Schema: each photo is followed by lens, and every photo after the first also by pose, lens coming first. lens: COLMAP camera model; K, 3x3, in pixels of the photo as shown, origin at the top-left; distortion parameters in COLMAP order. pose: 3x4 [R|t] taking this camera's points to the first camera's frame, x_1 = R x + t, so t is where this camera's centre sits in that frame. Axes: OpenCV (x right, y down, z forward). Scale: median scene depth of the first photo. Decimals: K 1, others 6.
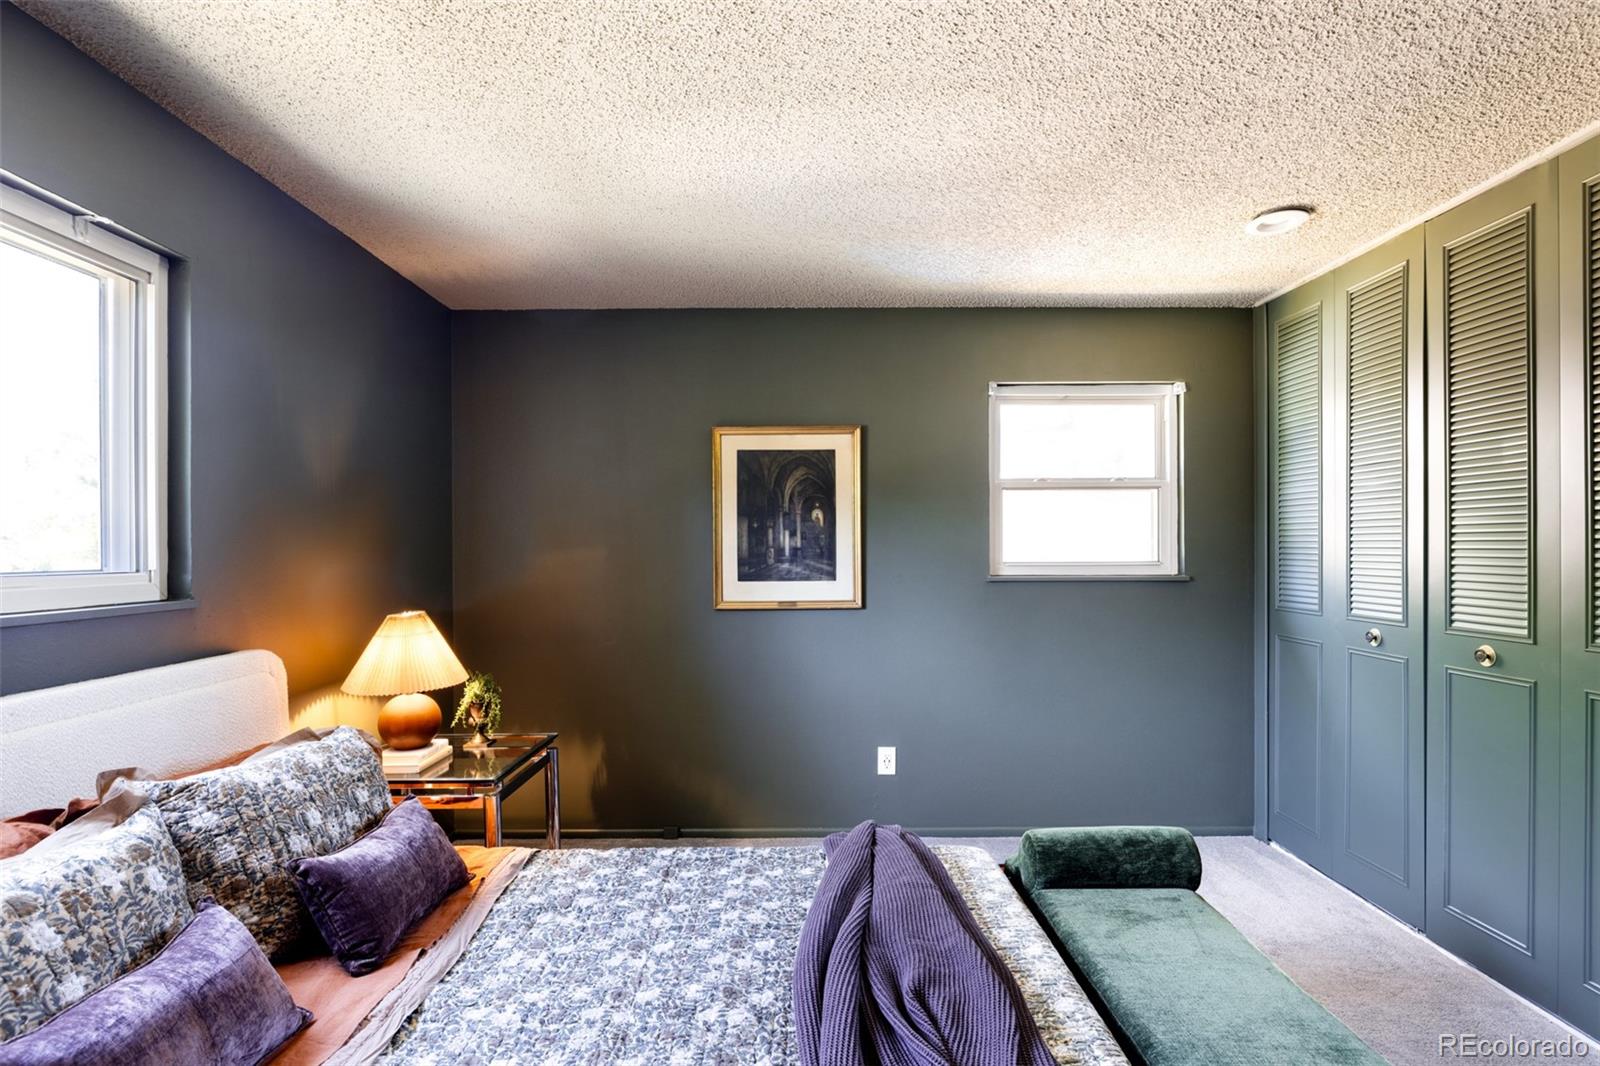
lens RADIAL K [[802.5, 0, 799.8], [0, 802.5, 544.7], [0, 0, 1]] dist [-0.001781, 0.000816]
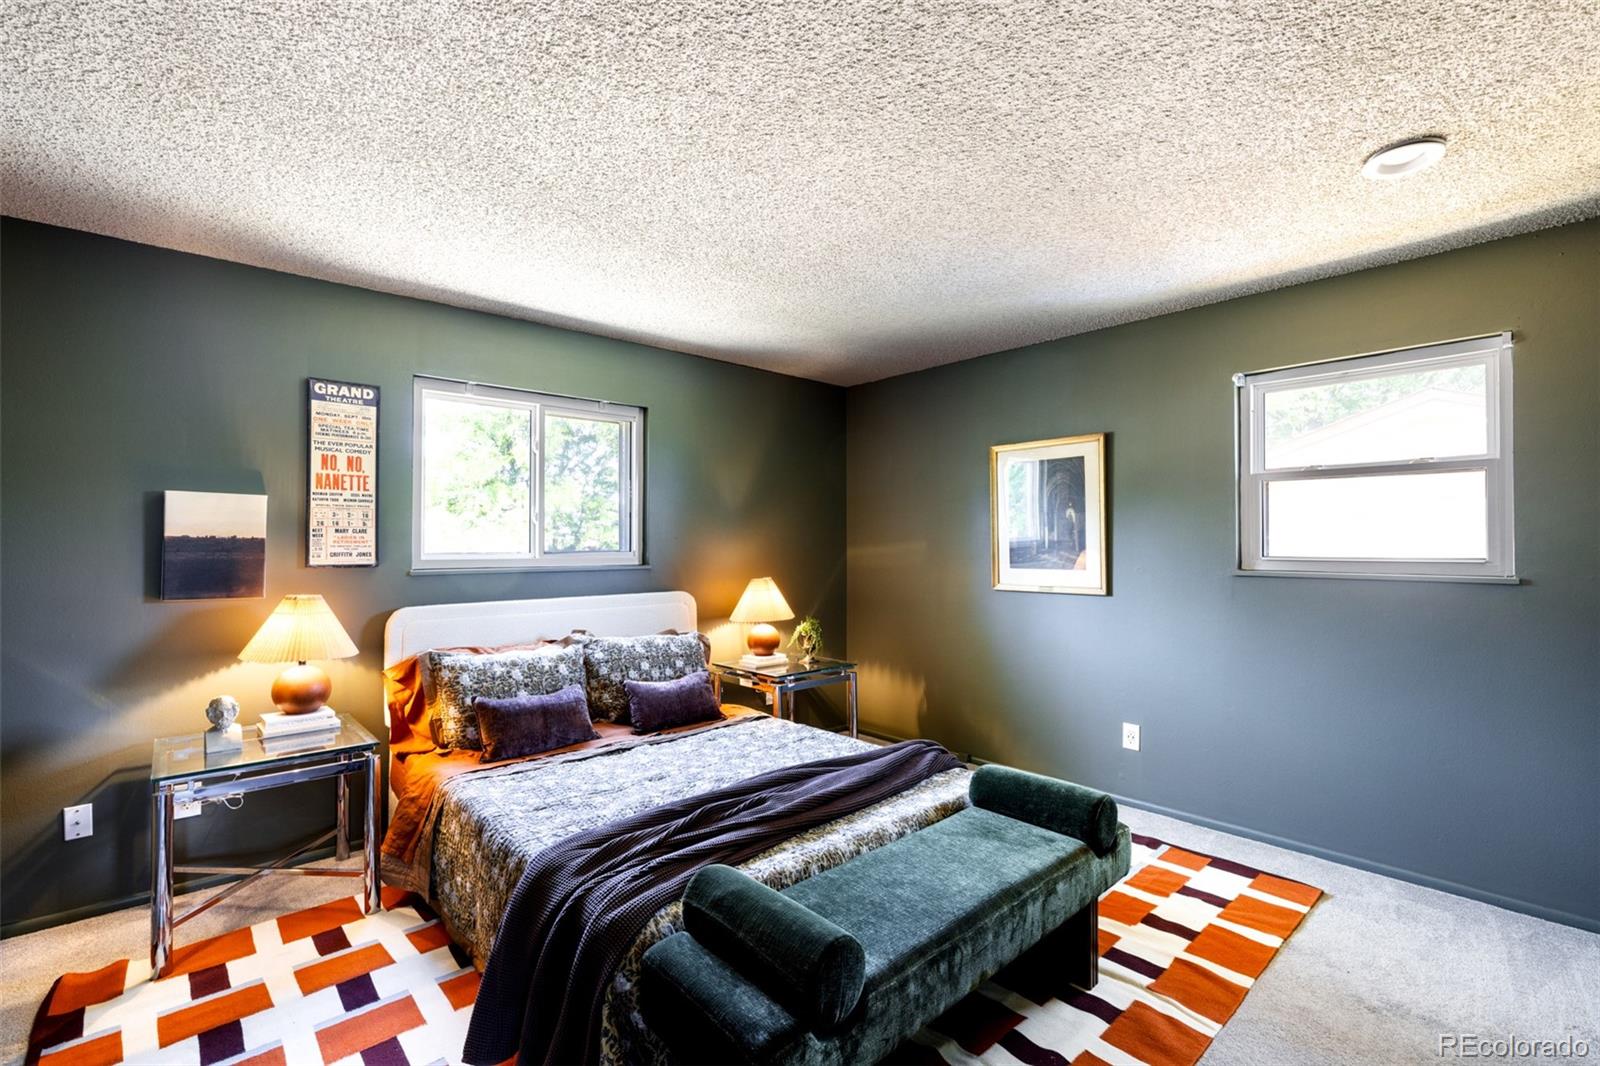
lens RADIAL K [[724.1, 0, 799.1], [0, 724.1, 531.5], [0, 0, 1]] dist [-0.004345, 0.001773]
pose [[0.660209, -0.009017, -0.751028, 0.780021], [0.002390, 0.999948, -0.009904, -0.001340], [0.751078, 0.004744, 0.660196, 0.013628]]
